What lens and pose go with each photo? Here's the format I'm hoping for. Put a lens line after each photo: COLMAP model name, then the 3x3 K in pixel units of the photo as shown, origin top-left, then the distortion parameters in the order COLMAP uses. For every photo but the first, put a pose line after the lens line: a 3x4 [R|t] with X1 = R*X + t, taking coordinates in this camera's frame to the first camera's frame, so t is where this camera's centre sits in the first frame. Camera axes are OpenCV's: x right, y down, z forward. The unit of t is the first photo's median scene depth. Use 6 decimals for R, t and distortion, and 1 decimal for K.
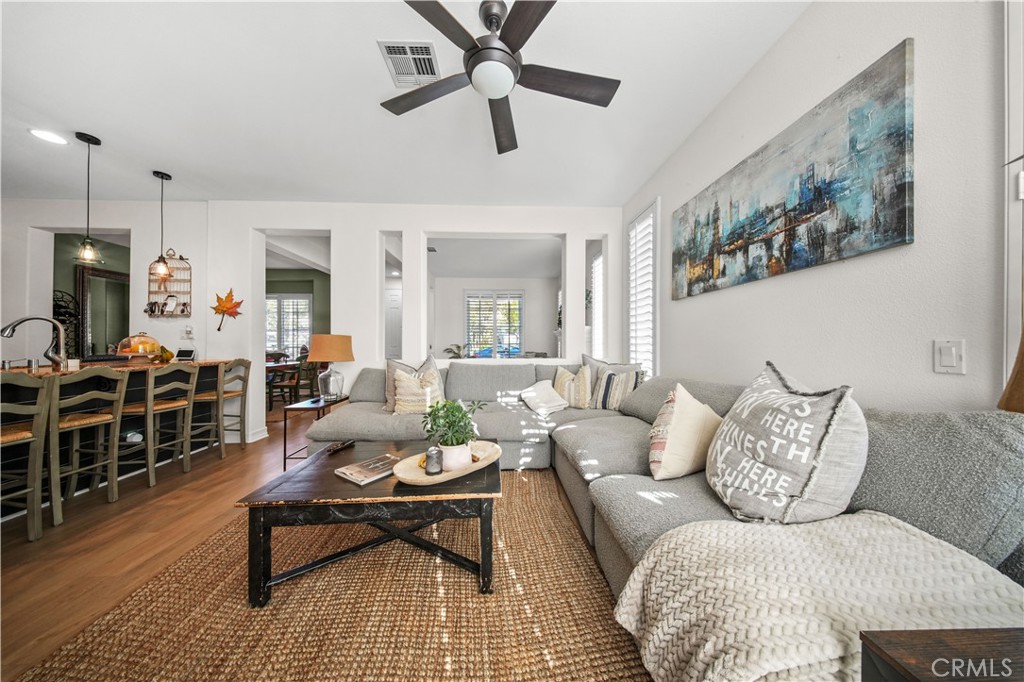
lens RADIAL K [[301.1, 0, 512.1], [0, 301.1, 341.6], [0, 0, 1]] dist [-0.000191, 0.000021]
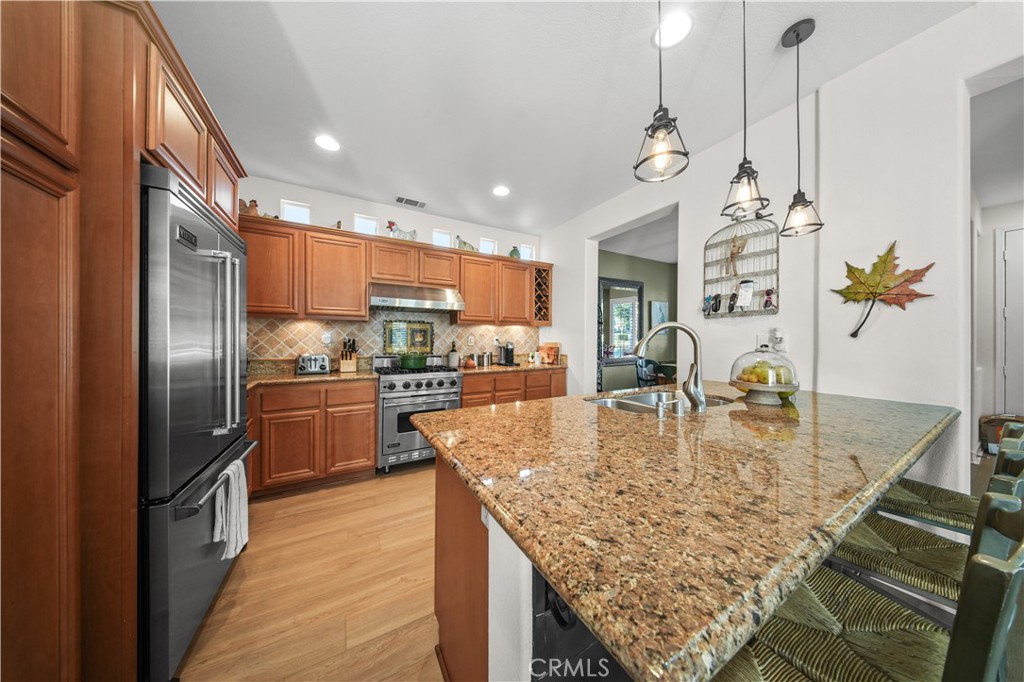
lens RADIAL K [[301.1, 0, 515.2], [0, 301.1, 340.3], [0, 0, 1]] dist [-0.000191, 0.000021]
pose [[0.479854, -0.002614, -0.877344, -0.810674], [0.006554, 0.999978, 0.000605, -0.034199], [0.877324, -0.006041, 0.479861, 0.288361]]
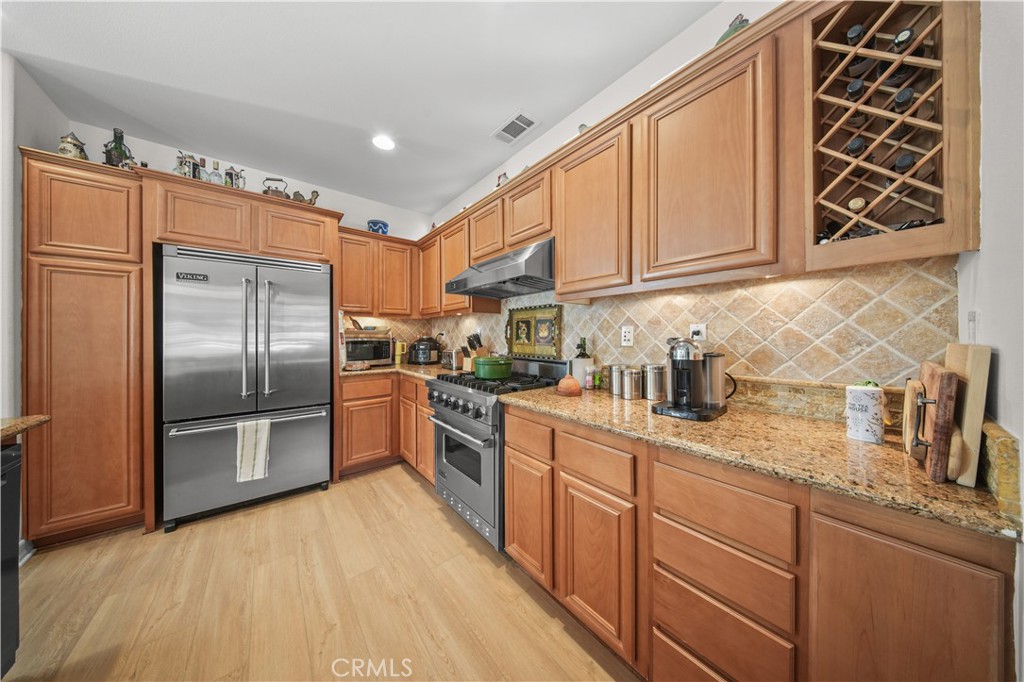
lens RADIAL K [[301.1, 0, 510.5], [0, 301.1, 338.4], [0, 0, 1]] dist [-0.000191, 0.000021]
pose [[-0.794592, 0.003126, -0.607135, -1.371363], [0.005671, 0.999981, -0.002273, -0.028739], [0.607117, -0.005249, -0.794595, 0.915180]]
